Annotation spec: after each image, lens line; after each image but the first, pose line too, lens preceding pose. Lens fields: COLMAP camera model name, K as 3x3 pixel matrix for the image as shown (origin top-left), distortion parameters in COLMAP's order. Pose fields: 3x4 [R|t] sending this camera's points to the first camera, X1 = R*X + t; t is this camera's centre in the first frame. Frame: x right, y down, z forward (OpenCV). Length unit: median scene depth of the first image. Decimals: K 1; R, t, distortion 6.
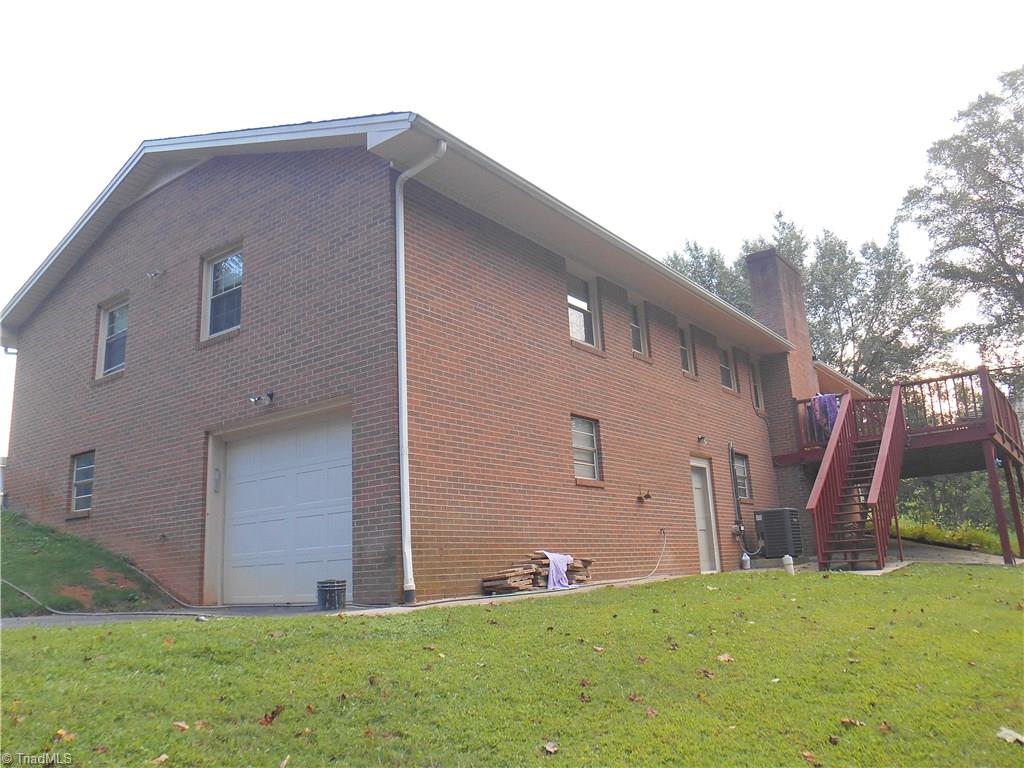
lens RADIAL K [[803.8, 0, 514.8], [0, 803.8, 389.2], [0, 0, 1]] dist [0.004917, 0.003354]
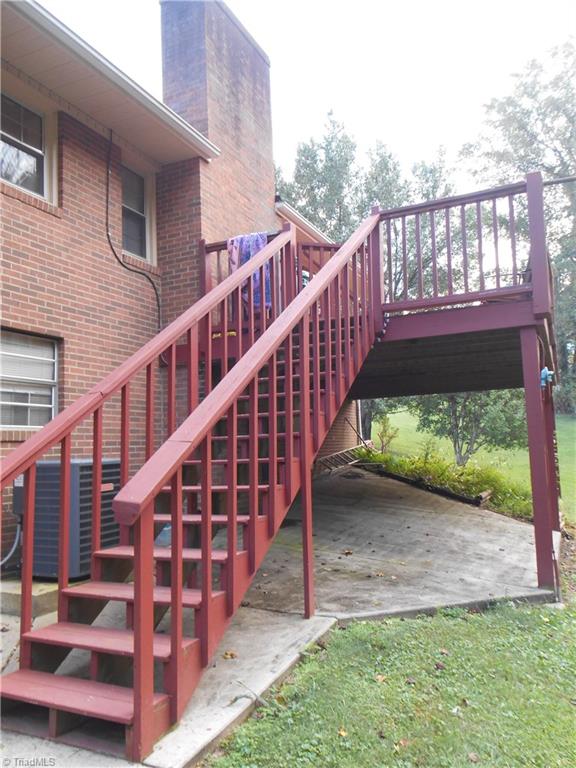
lens RADIAL K [[602.9, 0, 288.0], [0, 602.9, 384.0], [0, 0, 1]] dist [0.004917, 0.003354]
pose [[0.981036, 0.039180, 0.189824, 0.163793], [-0.059931, 0.992681, 0.104842, 0.029754], [-0.184327, -0.114230, 0.976204, 0.291221]]
